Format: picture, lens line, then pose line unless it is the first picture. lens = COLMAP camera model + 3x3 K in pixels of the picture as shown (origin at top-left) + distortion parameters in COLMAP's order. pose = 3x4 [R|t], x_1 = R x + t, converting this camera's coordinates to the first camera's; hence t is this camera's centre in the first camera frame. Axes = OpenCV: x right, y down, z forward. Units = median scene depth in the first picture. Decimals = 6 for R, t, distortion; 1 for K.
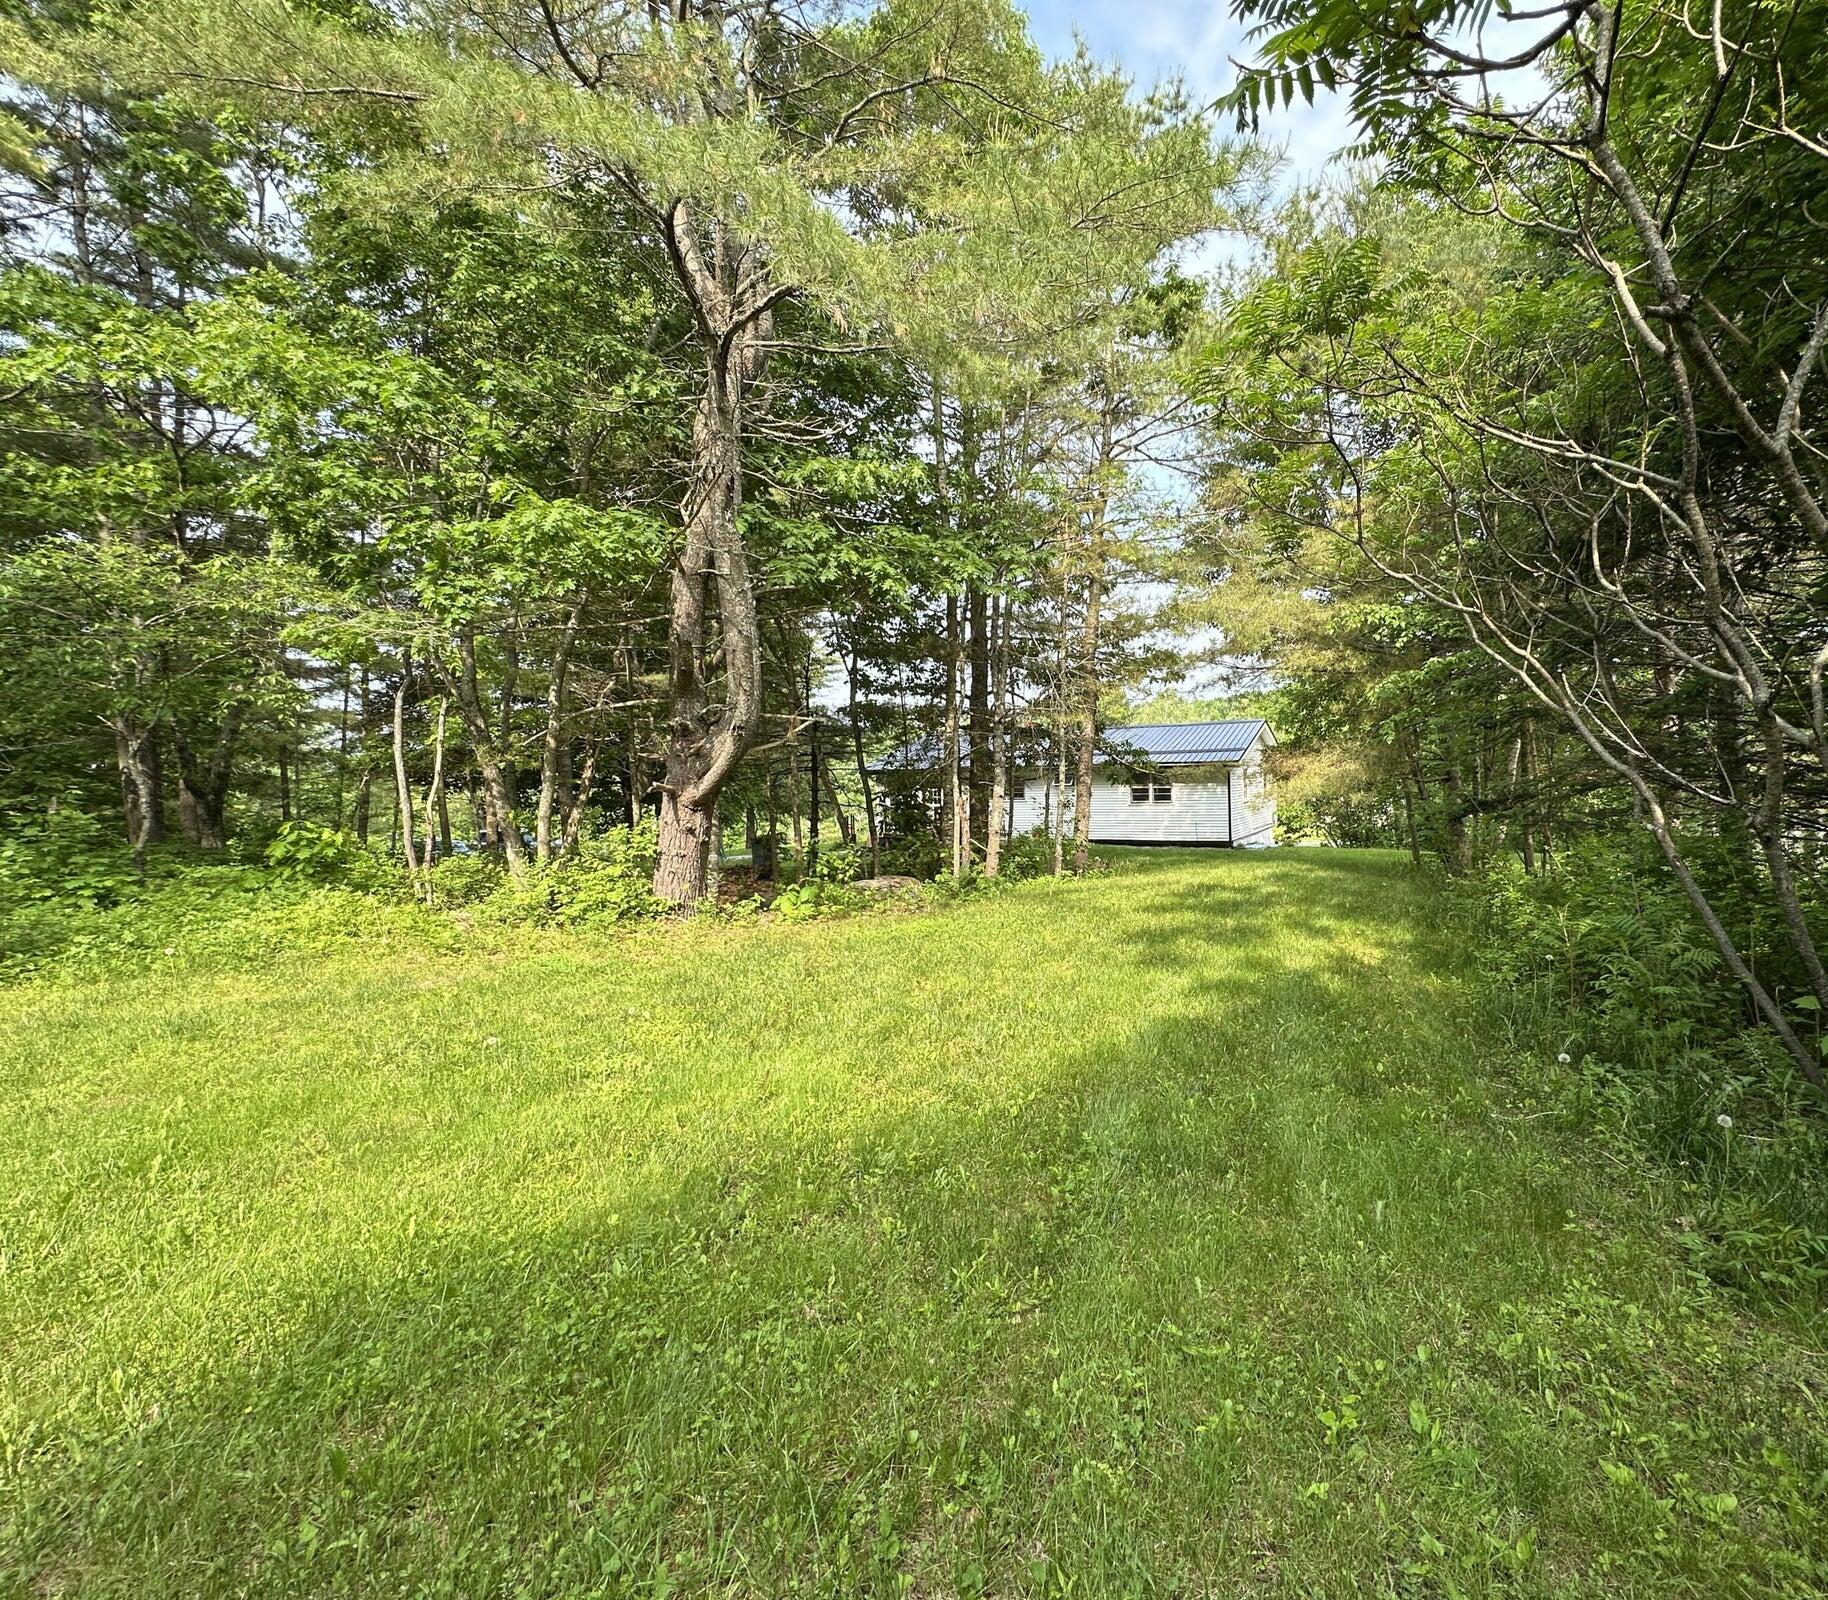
lens RADIAL K [[1006.6, 0, 914.0], [0, 1006.6, 800.0], [0, 0, 1]] dist [0.000345, -0.000641]
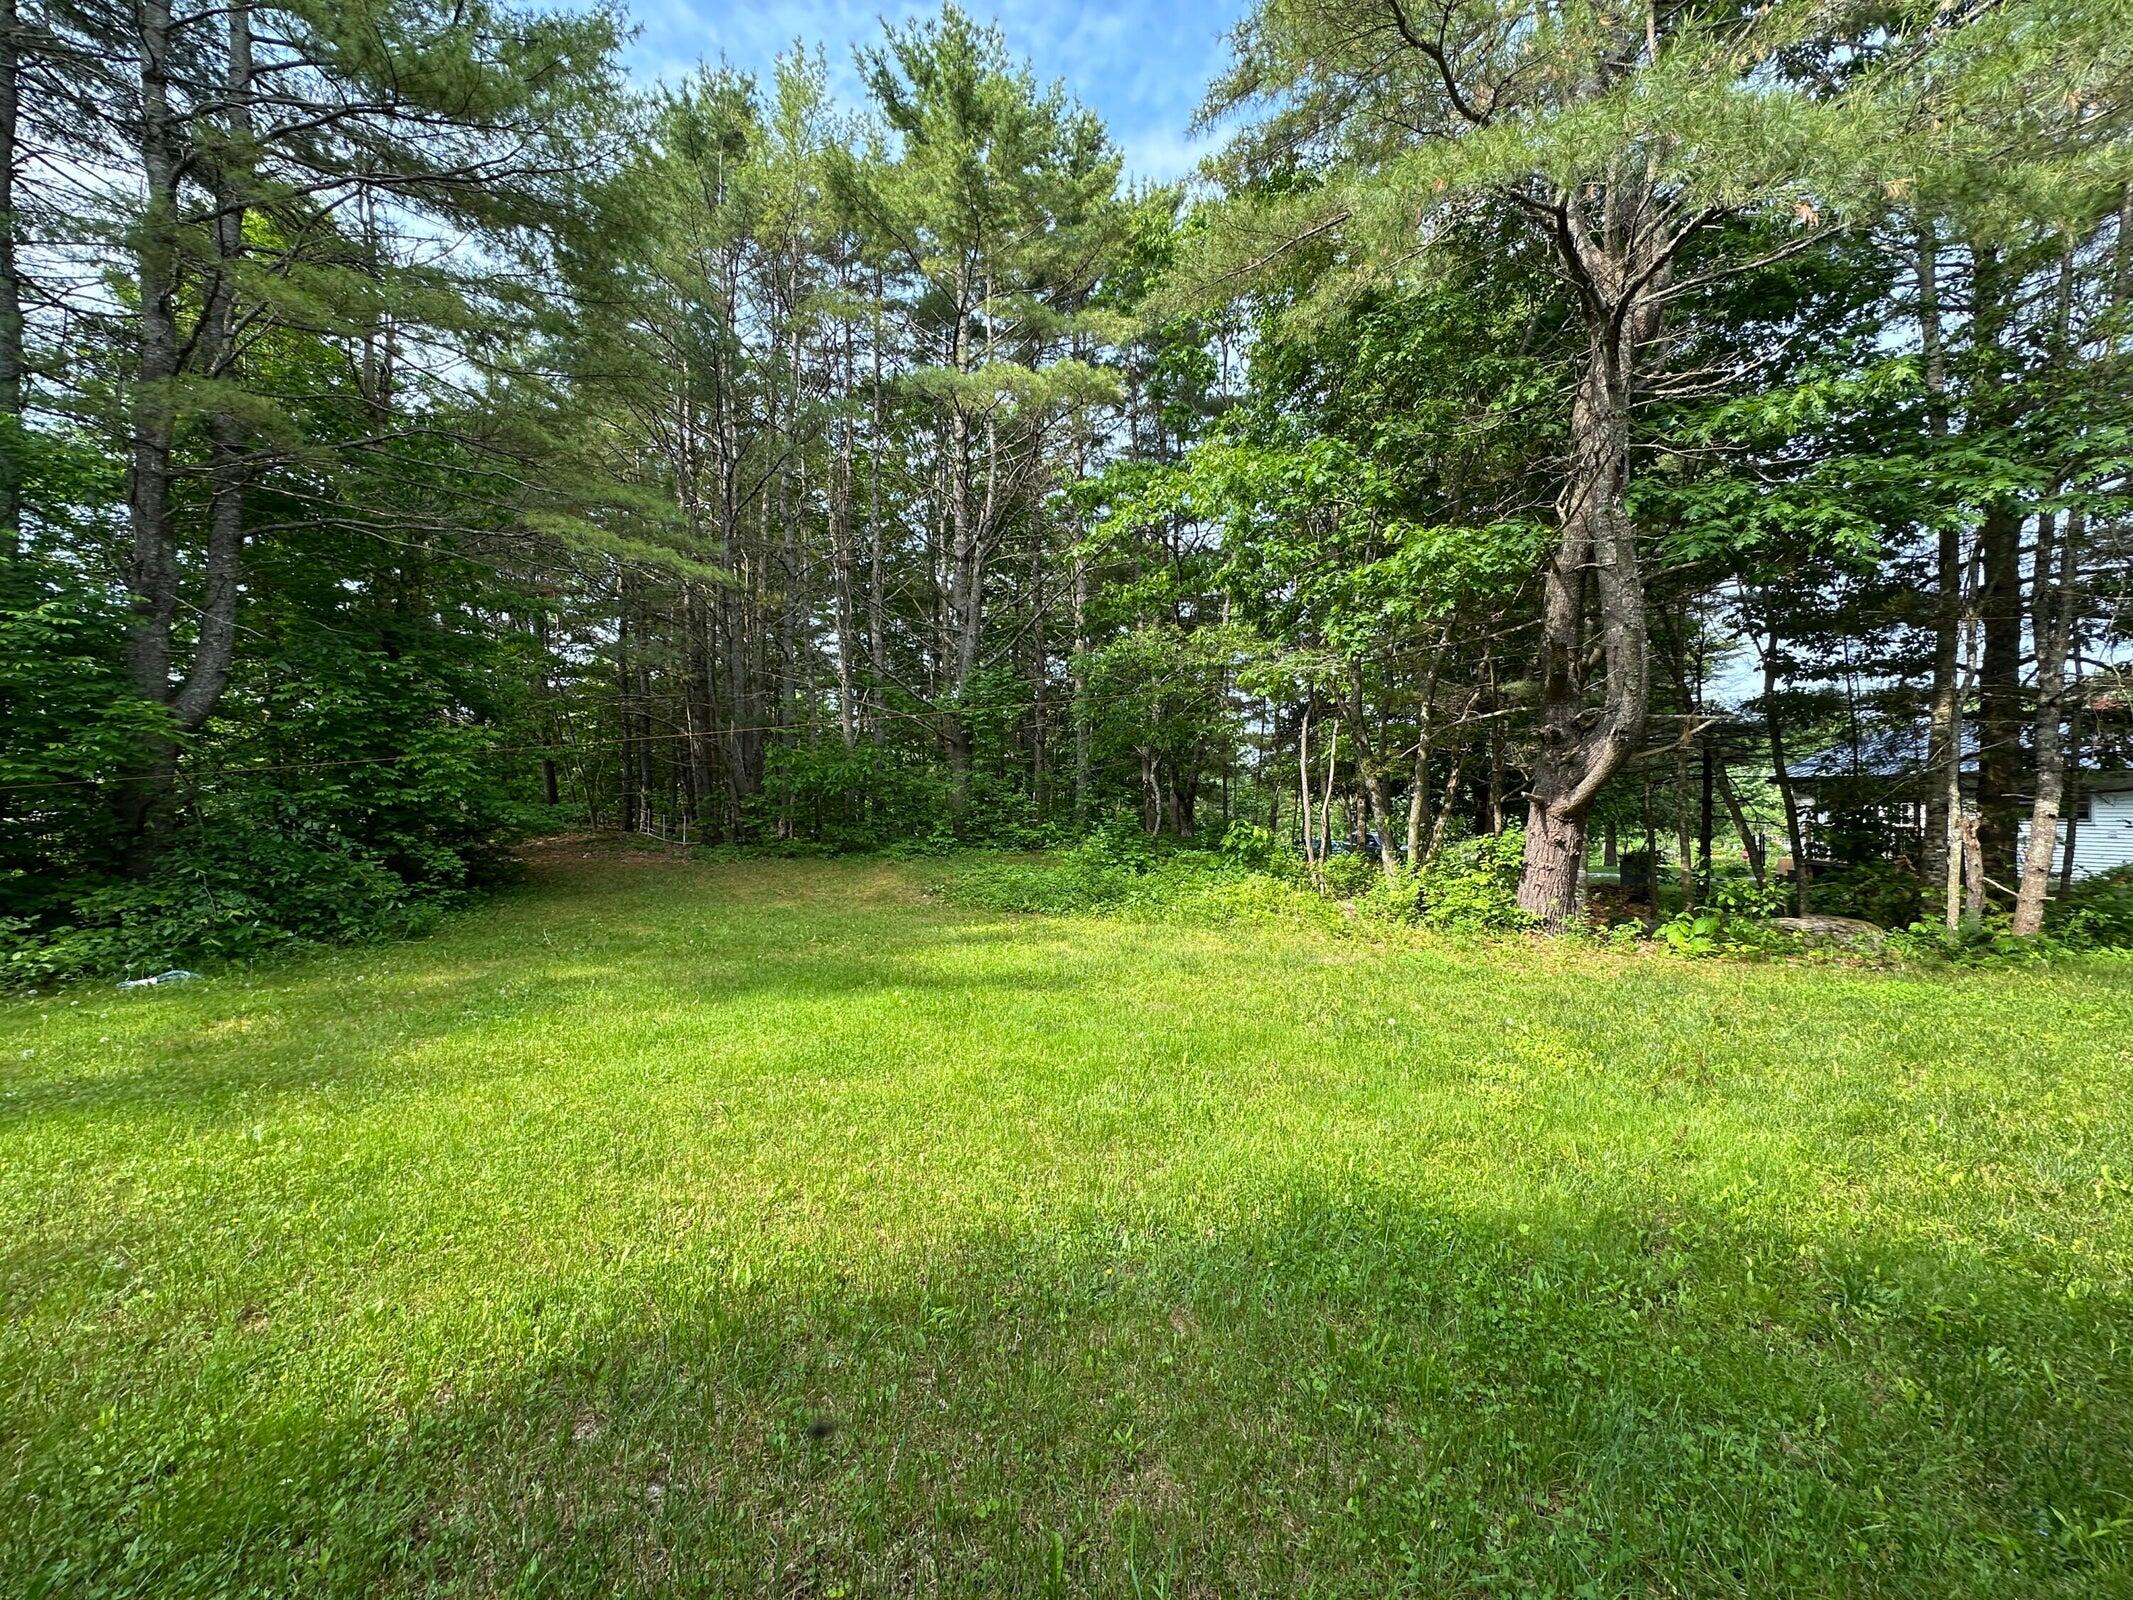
lens RADIAL K [[882.3, 0, 1066.5], [0, 882.3, 800.0], [0, 0, 1]] dist [-0.000180, -0.000358]
pose [[0.575647, 0.012728, -0.817599, 0.190135], [-0.023188, 0.999731, -0.000762, 0.001162], [0.817369, 0.019397, 0.575788, 0.142087]]
